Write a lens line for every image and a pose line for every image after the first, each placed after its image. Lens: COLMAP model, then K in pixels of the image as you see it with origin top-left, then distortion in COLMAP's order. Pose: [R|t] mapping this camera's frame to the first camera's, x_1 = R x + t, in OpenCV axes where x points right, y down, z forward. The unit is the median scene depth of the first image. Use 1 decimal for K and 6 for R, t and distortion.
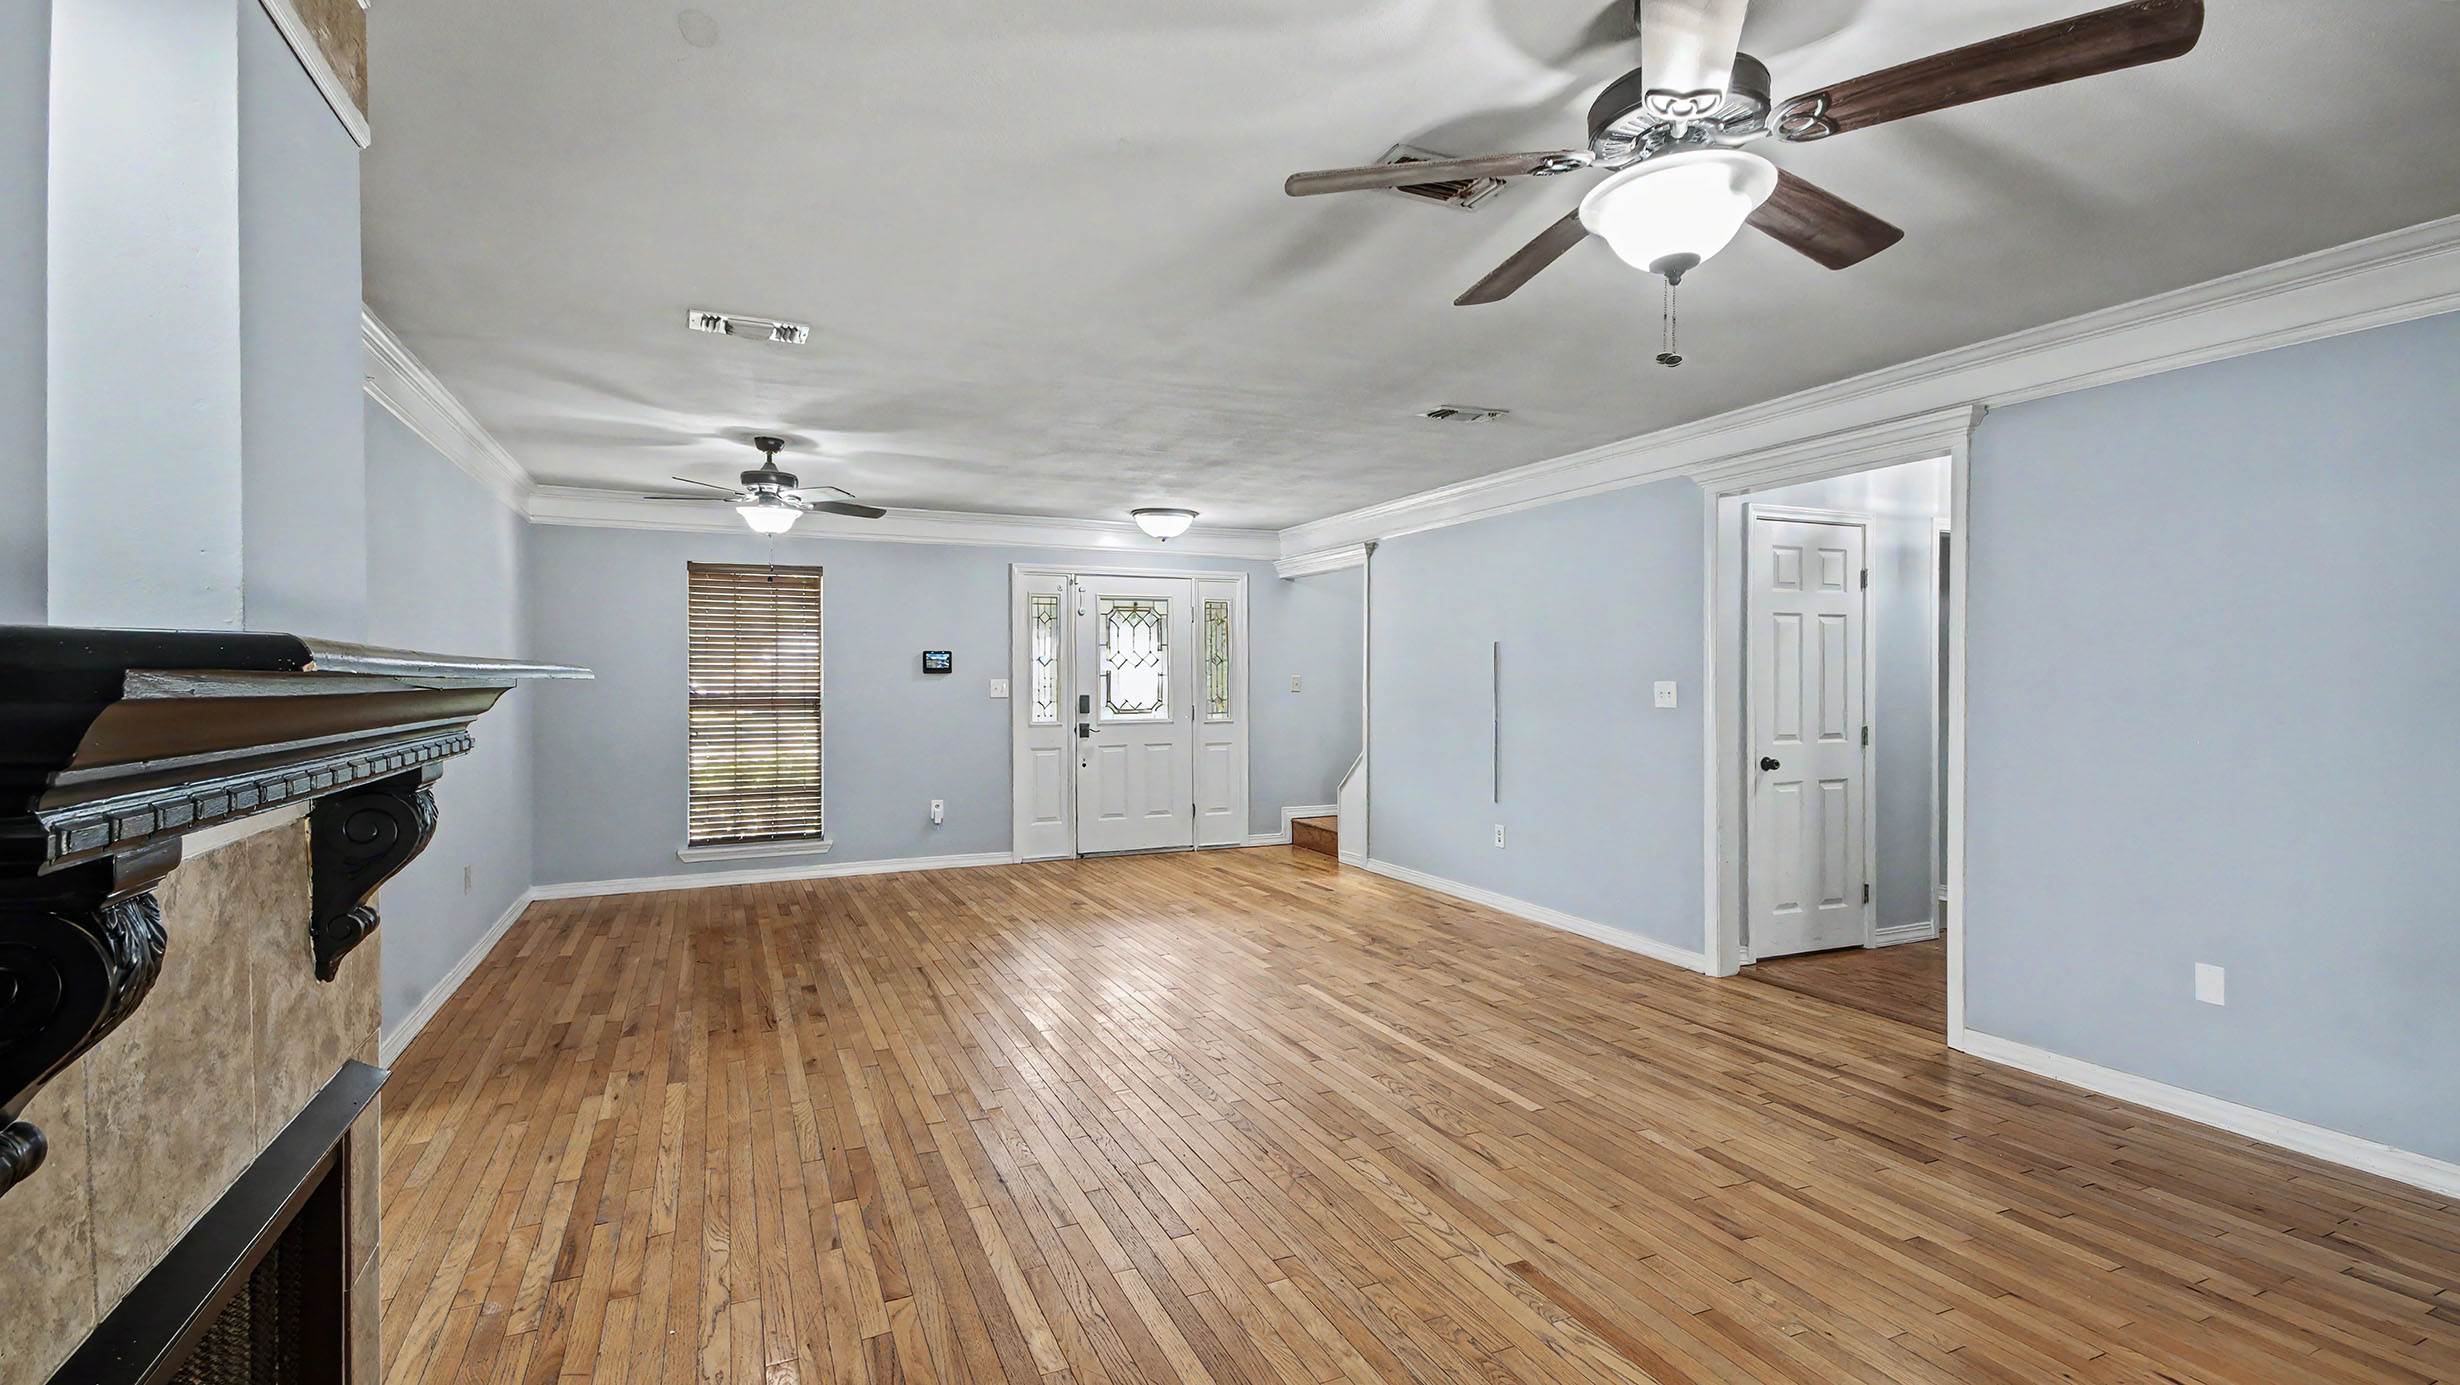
lens RADIAL K [[1079.4, 0, 1207.8], [0, 1079.4, 691.1], [0, 0, 1]] dist [0.027473, -0.000278]
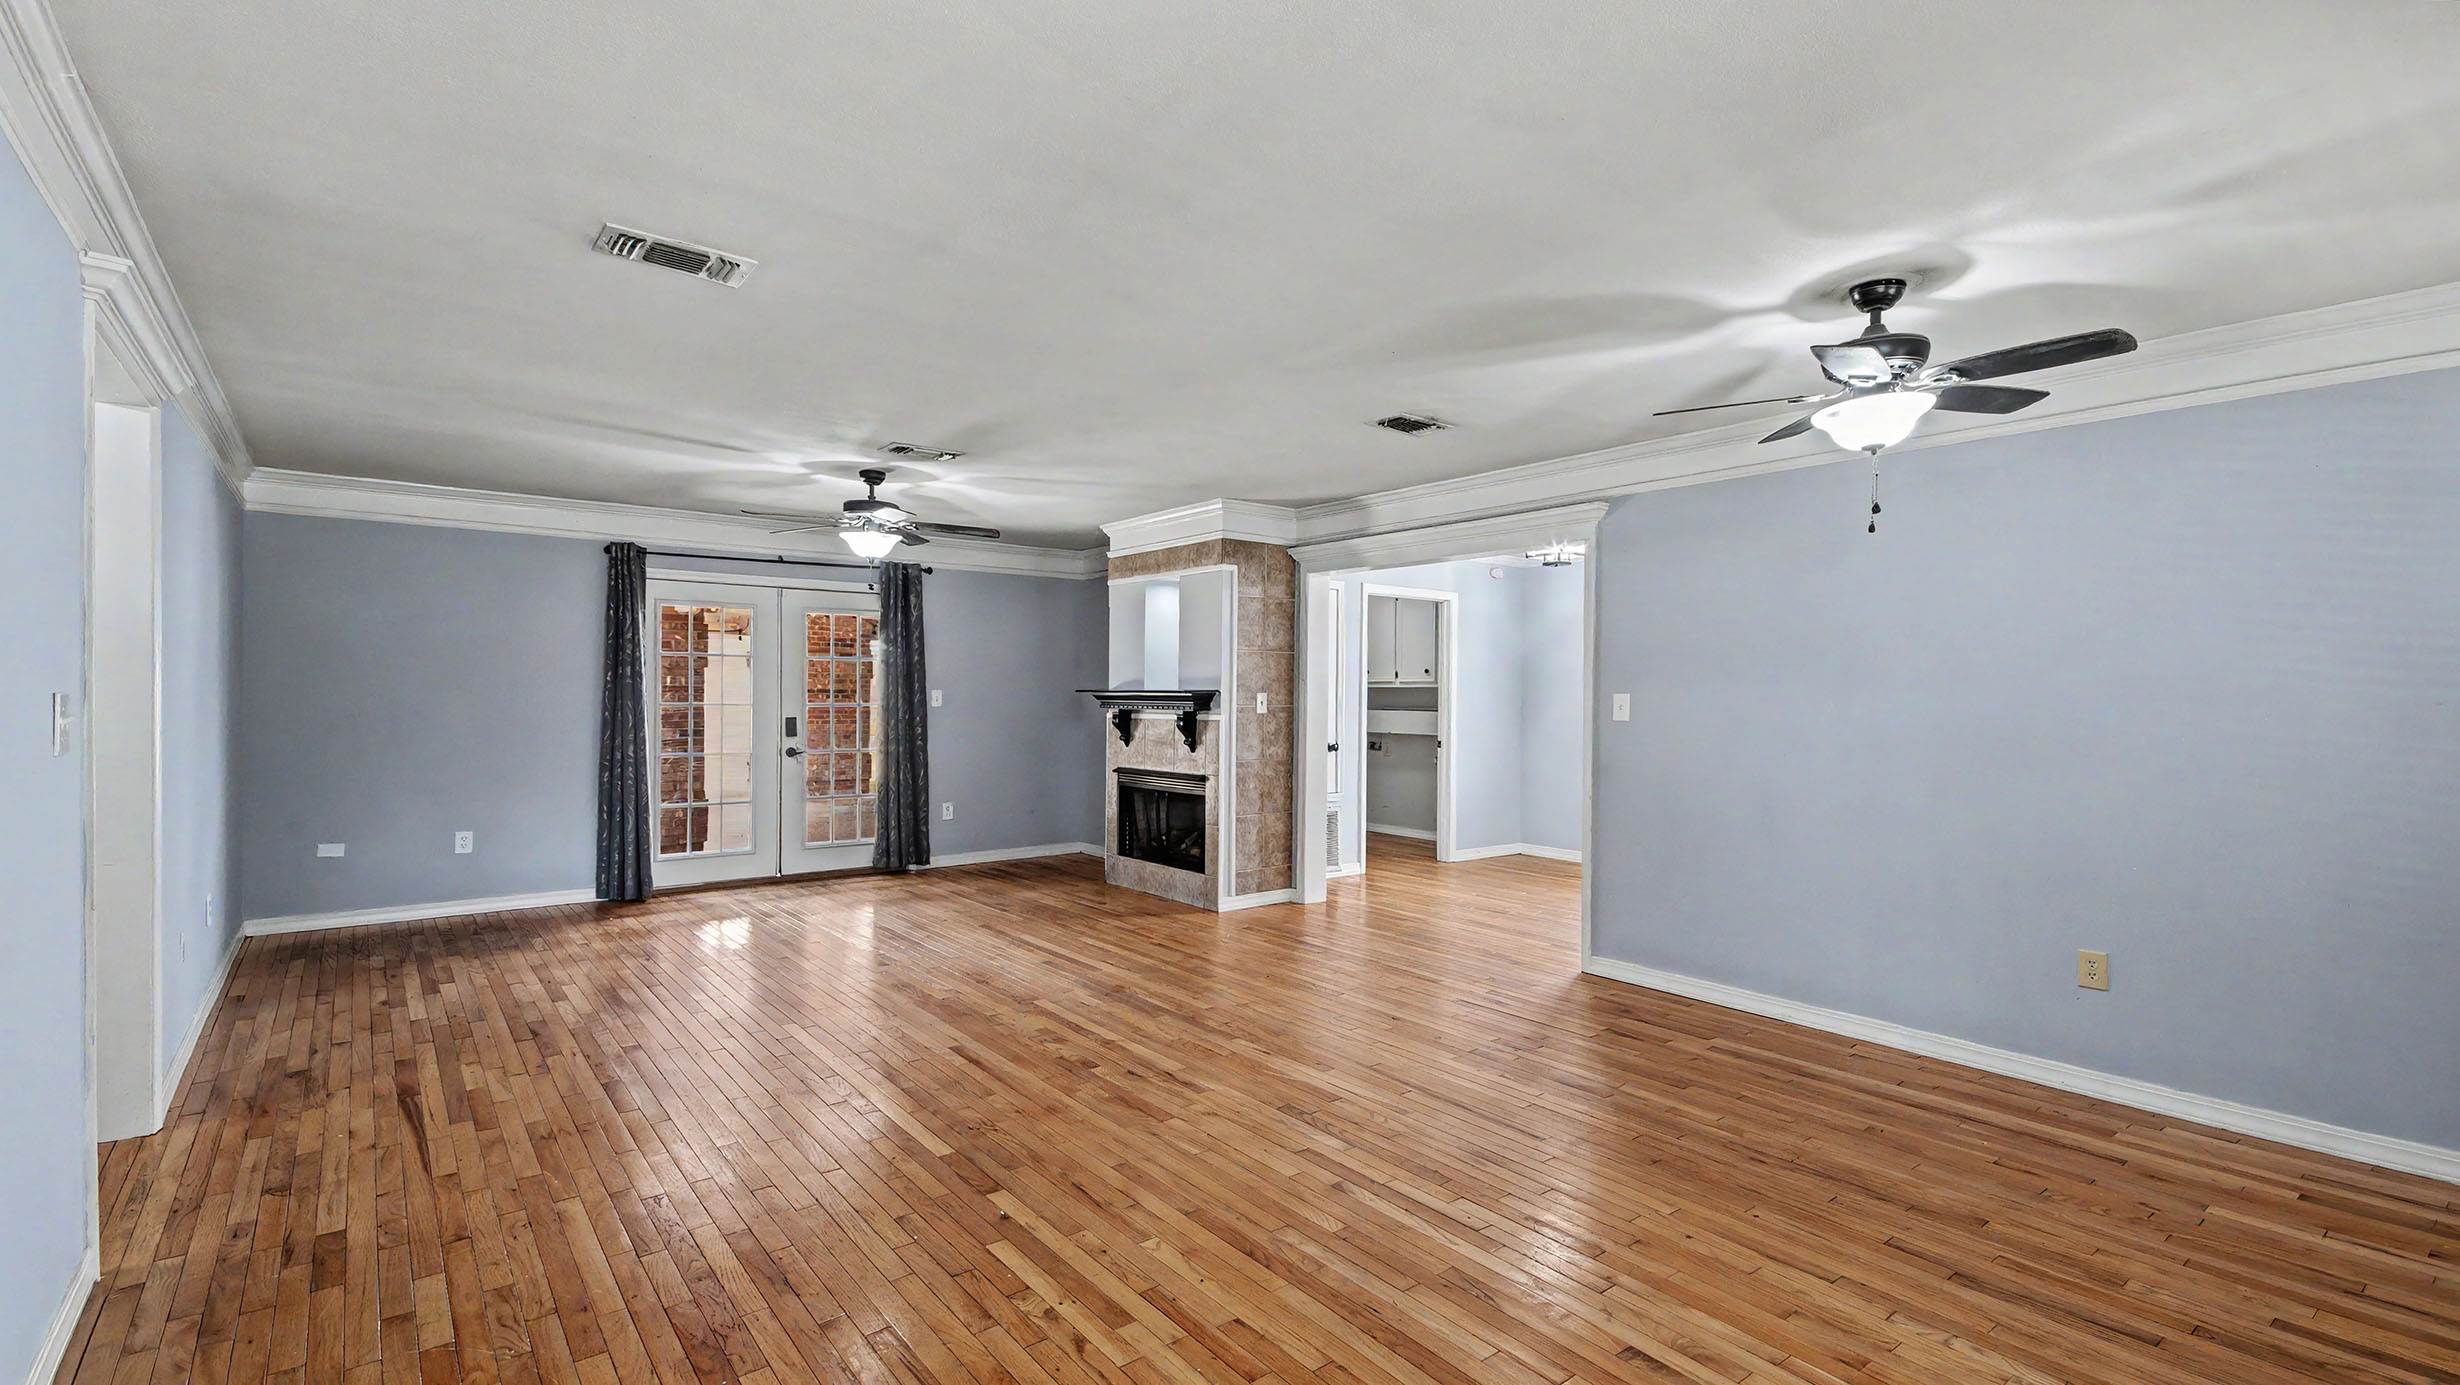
lens RADIAL K [[1098.5, 0, 1222.7], [0, 1098.5, 681.1], [0, 0, 1]] dist [0.037694, -0.000006]
pose [[-0.970252, -0.008478, -0.241950, 0.104487], [-0.008939, 0.999960, 0.000809, -0.025168], [0.241933, 0.002948, -0.970288, 2.047237]]
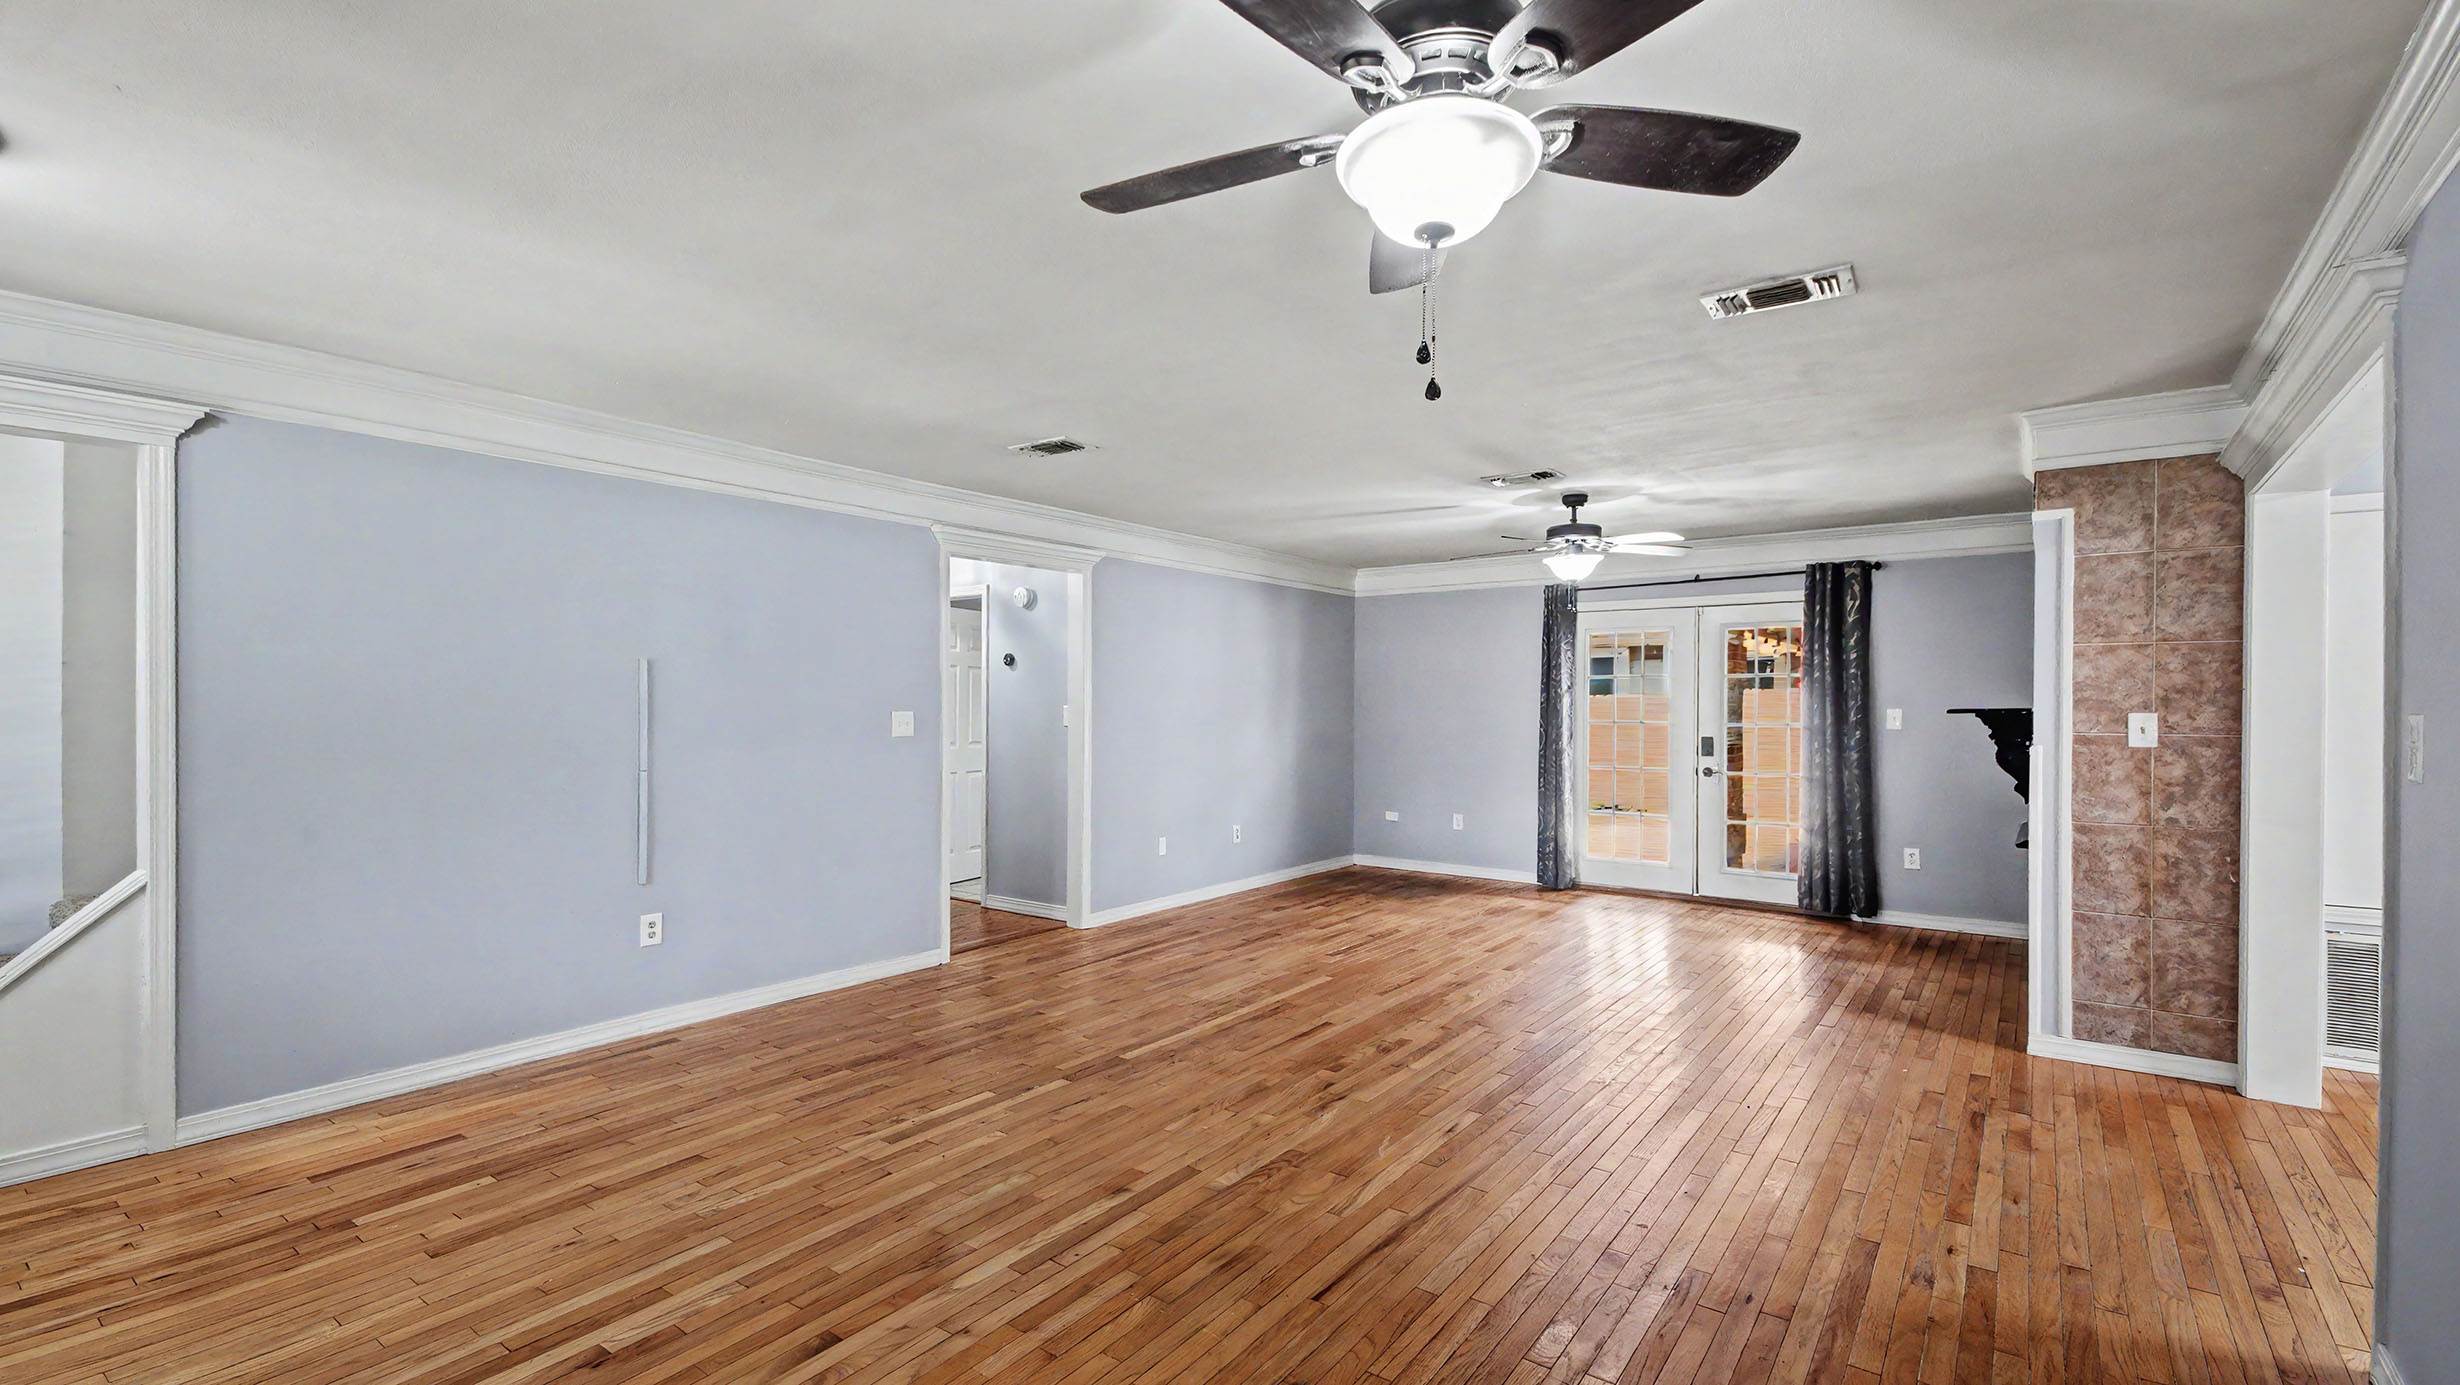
lens RADIAL K [[1079.4, 0, 1207.8], [0, 1079.4, 691.1], [0, 0, 1]] dist [0.027473, -0.000278]
pose [[-0.476715, 0.009697, 0.879004, -0.875237], [0.007549, 0.999947, -0.006938, -0.025631], [-0.879026, 0.003328, -0.476763, 1.636798]]
